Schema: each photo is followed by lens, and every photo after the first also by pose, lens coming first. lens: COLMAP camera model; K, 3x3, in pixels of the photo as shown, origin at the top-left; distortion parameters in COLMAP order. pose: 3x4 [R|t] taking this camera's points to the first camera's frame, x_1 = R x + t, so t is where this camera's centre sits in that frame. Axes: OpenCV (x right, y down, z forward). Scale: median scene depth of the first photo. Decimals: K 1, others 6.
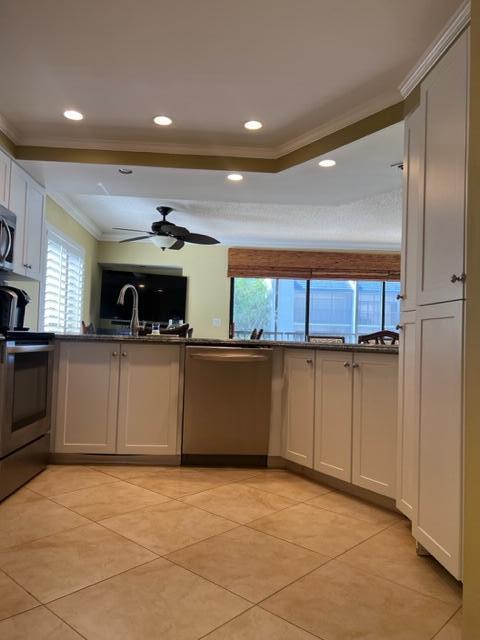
lens RADIAL K [[483.0, 0, 234.8], [0, 483.0, 321.4], [0, 0, 1]] dist [0.056769, -0.066233]
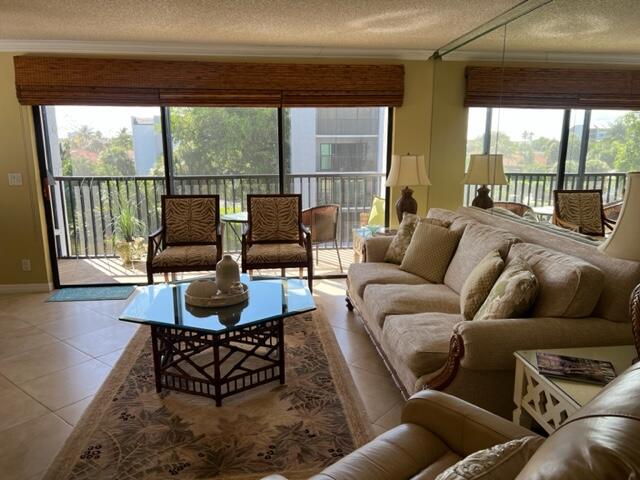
lens RADIAL K [[483.0, 0, 326.4], [0, 483.0, 243.5], [0, 0, 1]] dist [0.056769, -0.066233]
pose [[0.997122, -0.040094, 0.064345, 0.466925], [0.023663, 0.970907, 0.238286, -0.083501], [-0.072027, -0.236078, 0.969061, 0.446390]]
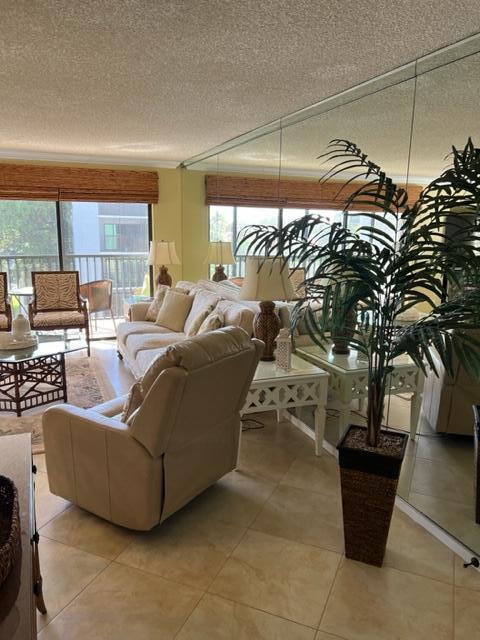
lens RADIAL K [[483.0, 0, 239.1], [0, 483.0, 324.0], [0, 0, 1]] dist [0.056769, -0.066233]
pose [[0.948663, -0.074171, 0.307469, 0.480362], [-0.002503, 0.970324, 0.241797, -0.116300], [-0.316279, -0.230154, 0.920324, 0.139851]]
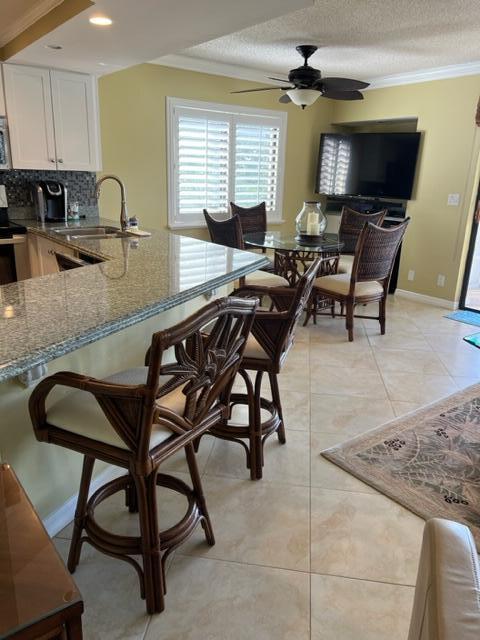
lens RADIAL K [[483.0, 0, 236.1], [0, 483.0, 320.5], [0, 0, 1]] dist [0.056769, -0.066233]
pose [[0.551278, 0.231221, -0.801641, 0.549154], [0.020339, 0.956821, 0.289966, -0.056406], [0.834073, -0.176156, 0.522772, 0.487717]]
